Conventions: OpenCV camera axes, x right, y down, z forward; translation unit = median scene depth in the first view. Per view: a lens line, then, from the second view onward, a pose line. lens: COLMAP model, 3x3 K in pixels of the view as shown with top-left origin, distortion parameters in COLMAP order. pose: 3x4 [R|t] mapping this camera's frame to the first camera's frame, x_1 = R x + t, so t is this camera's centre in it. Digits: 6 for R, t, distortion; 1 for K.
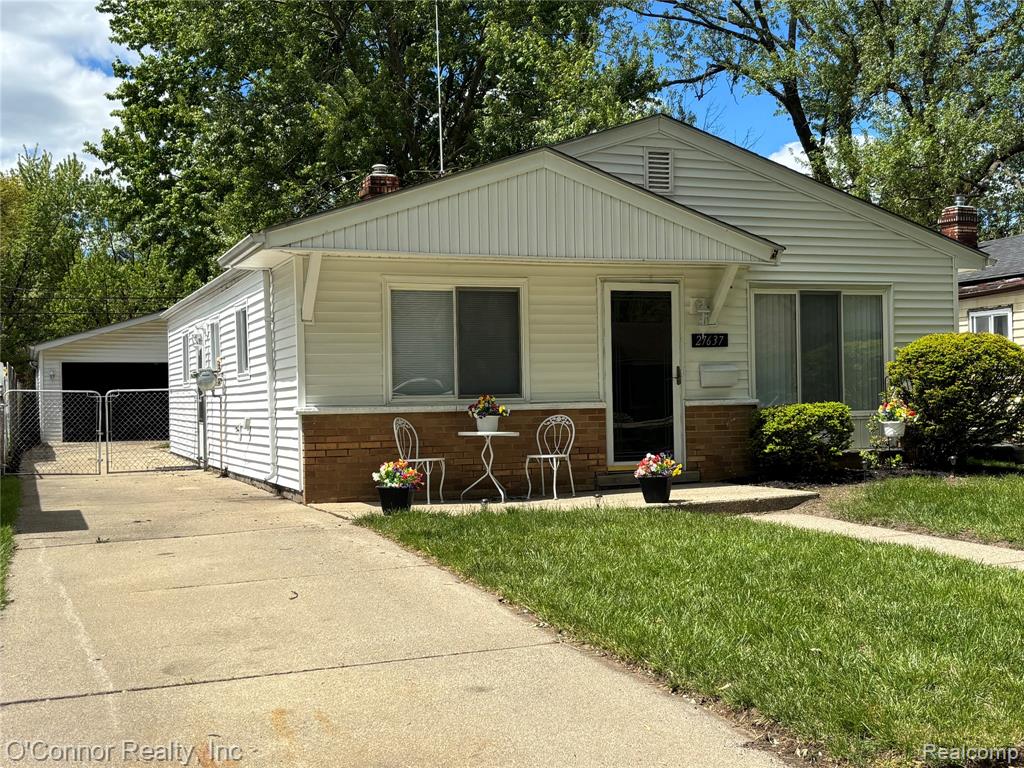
lens RADIAL K [[1225.6, 0, 512.0], [0, 1225.6, 384.0], [0, 0, 1]] dist [0.231830, -0.949088]
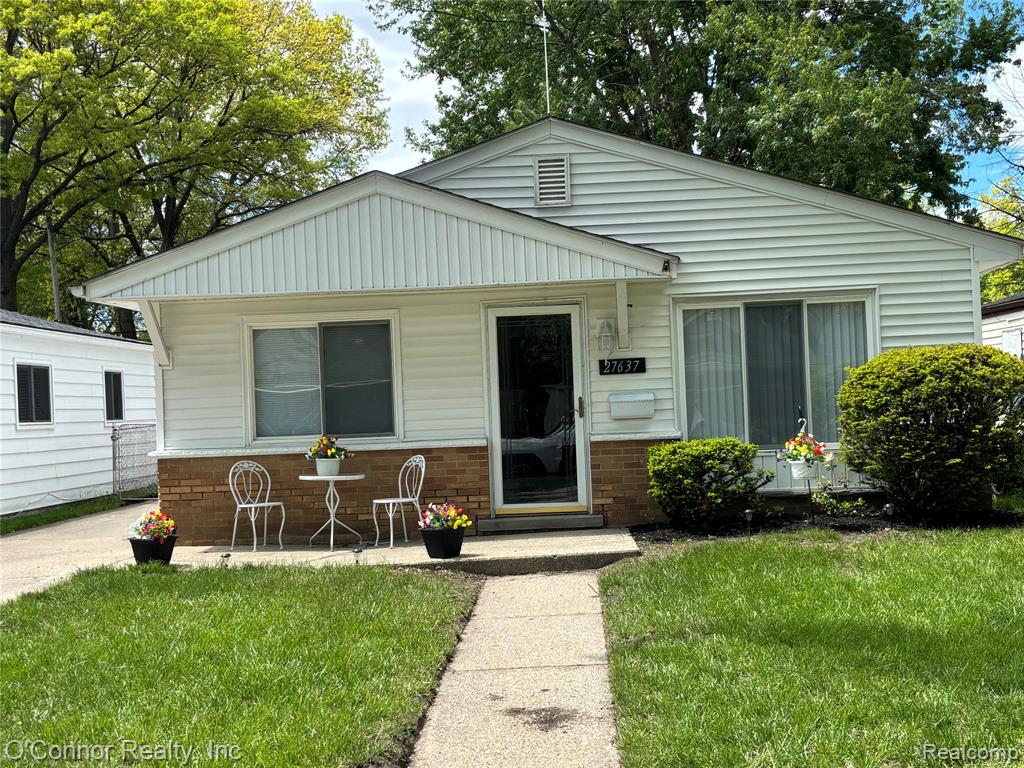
lens RADIAL K [[1225.6, 0, 512.0], [0, 1225.6, 384.0], [0, 0, 1]] dist [0.231830, -0.949088]
pose [[0.906575, -0.025334, -0.421283, 0.474912], [0.027683, 0.999617, -0.000542, -0.025226], [0.421136, -0.011171, 0.906929, 0.176452]]
